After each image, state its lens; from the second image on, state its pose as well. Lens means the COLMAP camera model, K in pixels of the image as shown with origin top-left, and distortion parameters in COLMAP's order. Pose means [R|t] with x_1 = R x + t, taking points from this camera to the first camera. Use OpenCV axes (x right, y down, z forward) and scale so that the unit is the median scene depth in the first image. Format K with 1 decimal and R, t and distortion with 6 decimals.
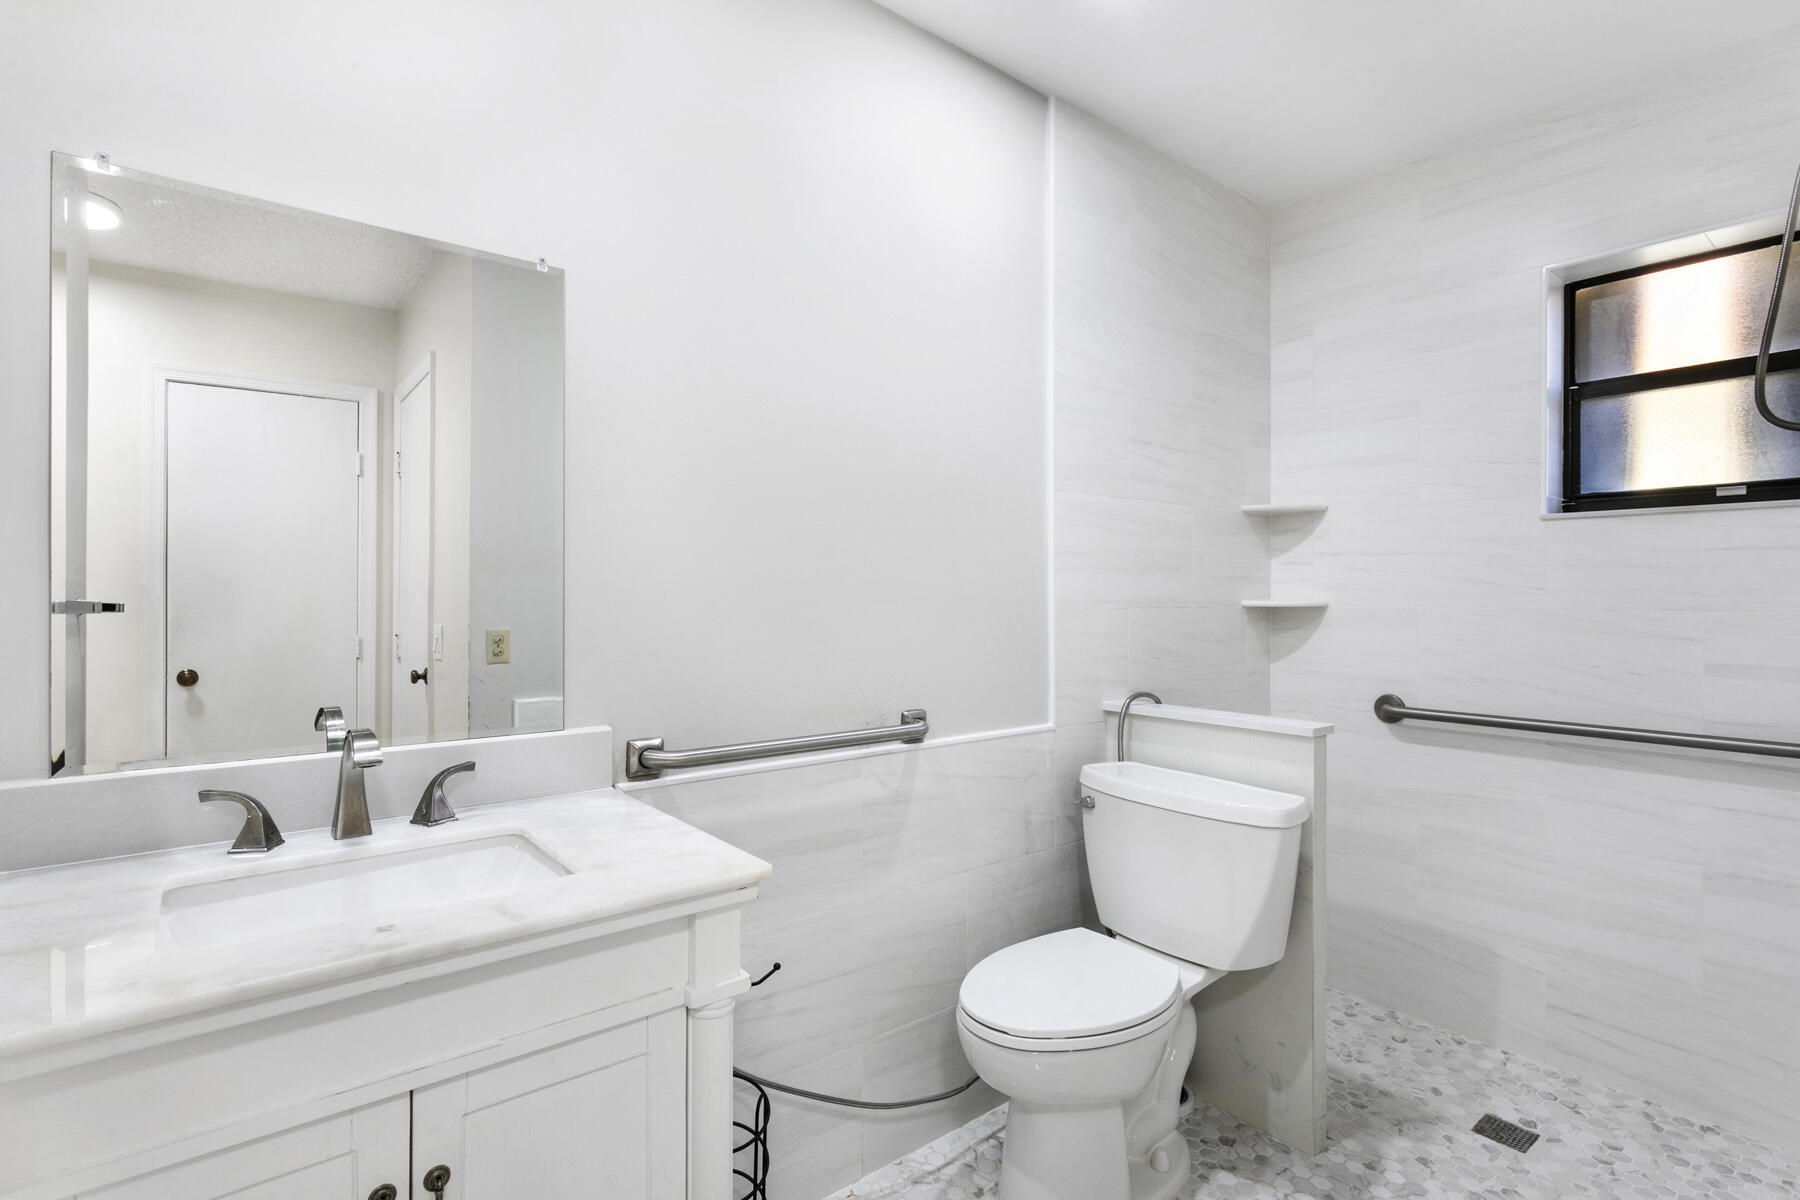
lens RADIAL K [[850.7, 0, 895.1], [0, 850.7, 590.8], [0, 0, 1]] dist [0.005027, 0.000838]
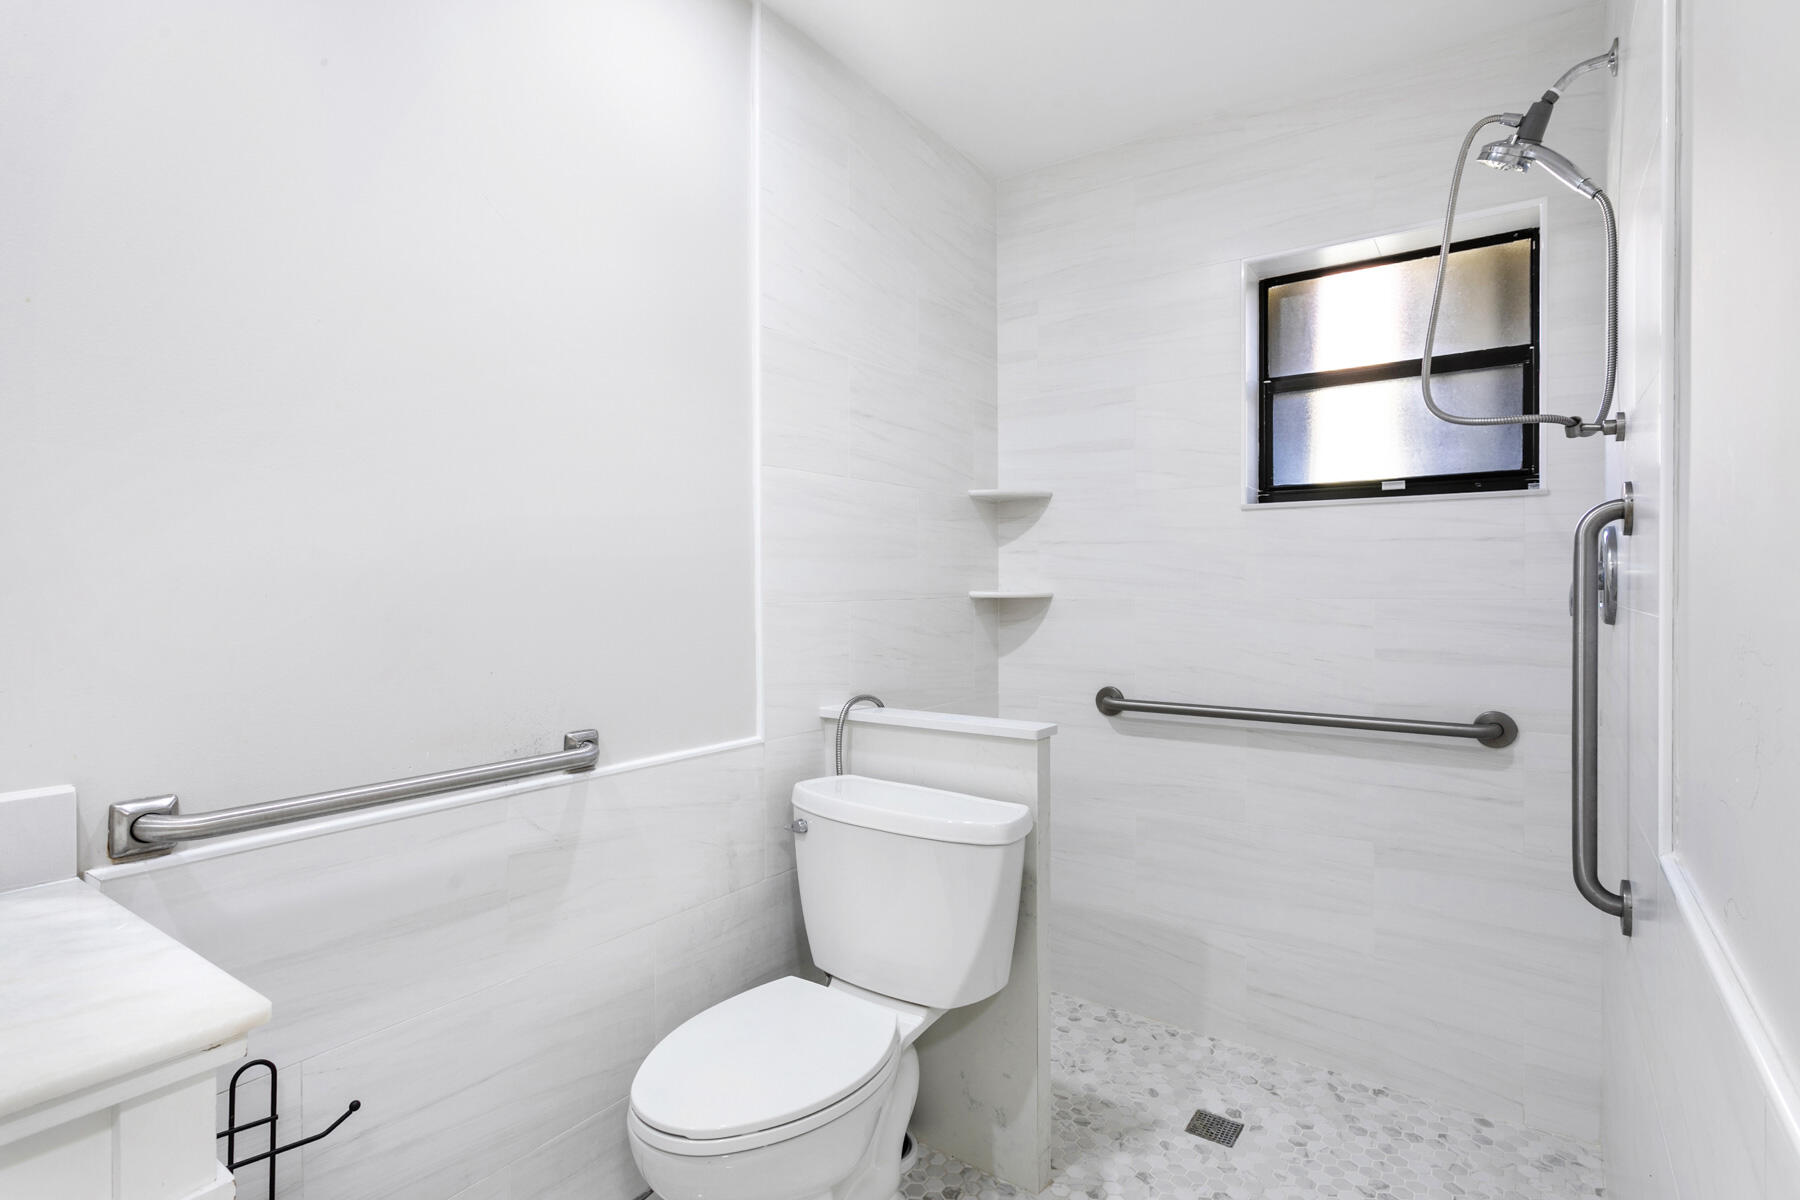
lens RADIAL K [[887.2, 0, 898.8], [0, 887.2, 579.3], [0, 0, 1]] dist [0.001164, 0.009809]
pose [[0.957054, -0.001877, 0.289902, 0.061853], [0.002880, 0.999991, -0.003035, 0.001256], [-0.289894, 0.003740, 0.957051, 0.109892]]
